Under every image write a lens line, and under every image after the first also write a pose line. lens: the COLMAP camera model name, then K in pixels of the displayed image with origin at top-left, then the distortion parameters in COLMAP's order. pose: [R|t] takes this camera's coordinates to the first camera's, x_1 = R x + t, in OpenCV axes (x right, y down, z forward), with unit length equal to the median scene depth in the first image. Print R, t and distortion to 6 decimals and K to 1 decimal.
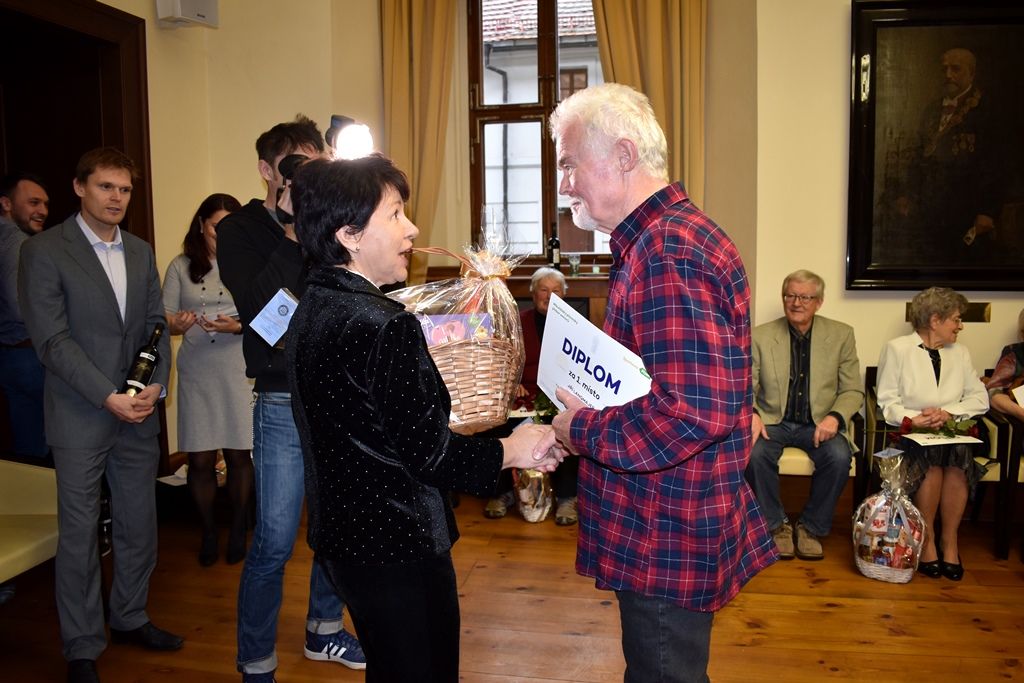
lens RADIAL K [[798.2, 0, 518.6], [0, 798.2, 347.9], [0, 0, 1]] dist [-0.099059, 0.018430]
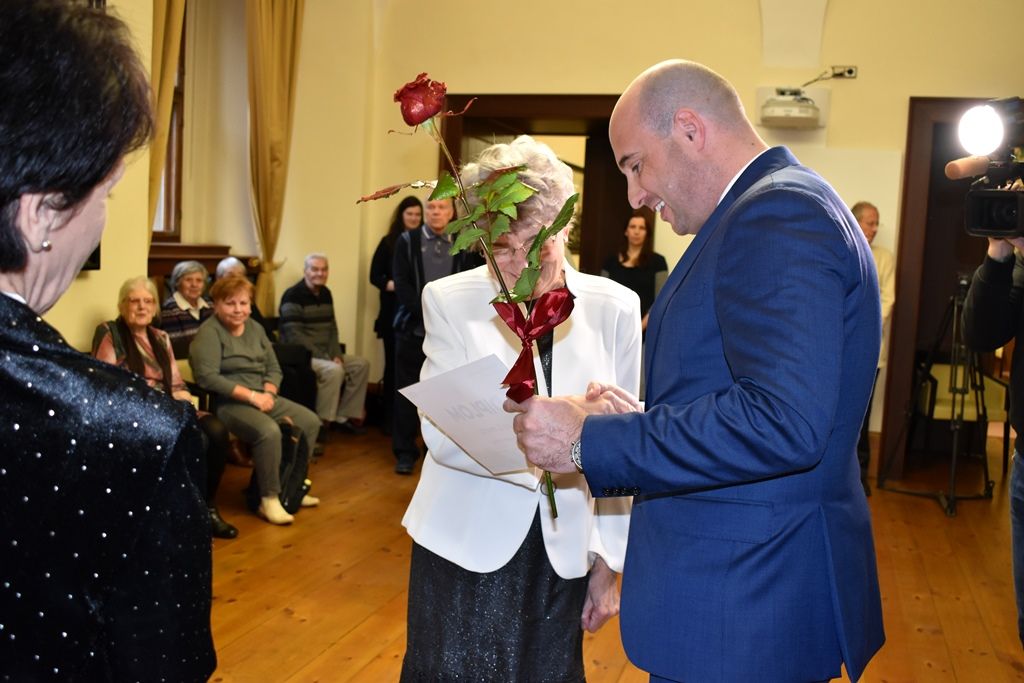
lens RADIAL K [[1012.4, 0, 511.2], [0, 1012.4, 341.3], [0, 0, 1]] dist [-0.075563, -0.000325]
pose [[0.115797, -0.076392, 0.990331, -0.492017], [0.069528, 0.995216, 0.068639, -0.034269], [-0.990836, 0.060908, 0.120555, 0.330423]]
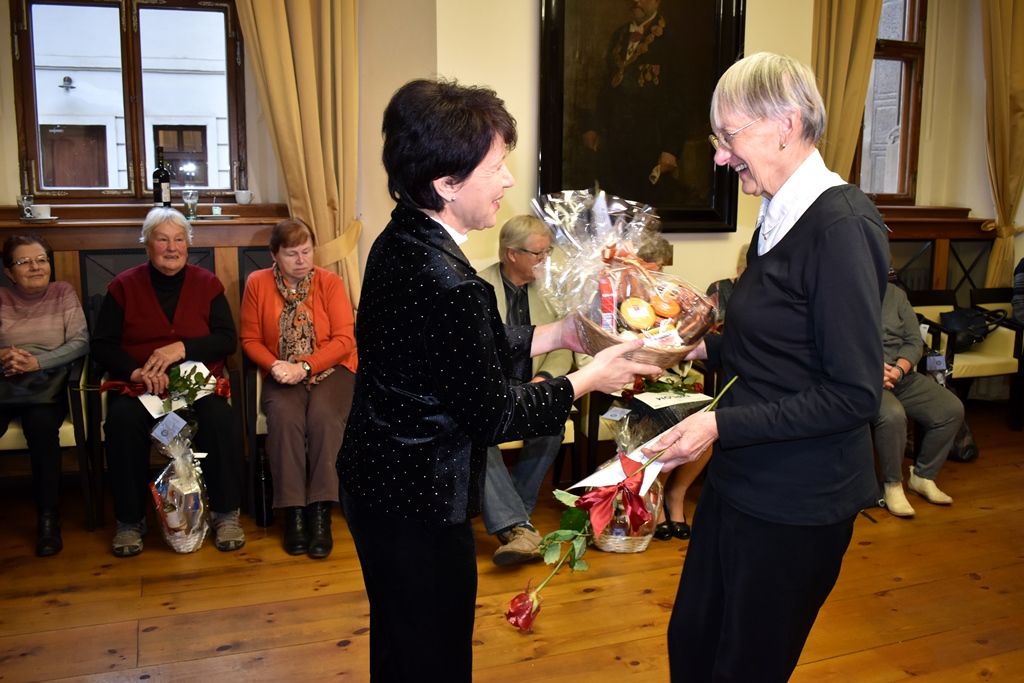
lens RADIAL K [[926.1, 0, 519.9], [0, 926.1, 346.3], [0, 0, 1]] dist [-0.086060, 0.016098]
pose [[0.850403, -0.072022, 0.521180, -0.160107], [0.043331, 0.996809, 0.067045, -0.018941], [-0.524345, -0.034432, 0.850809, 0.123747]]
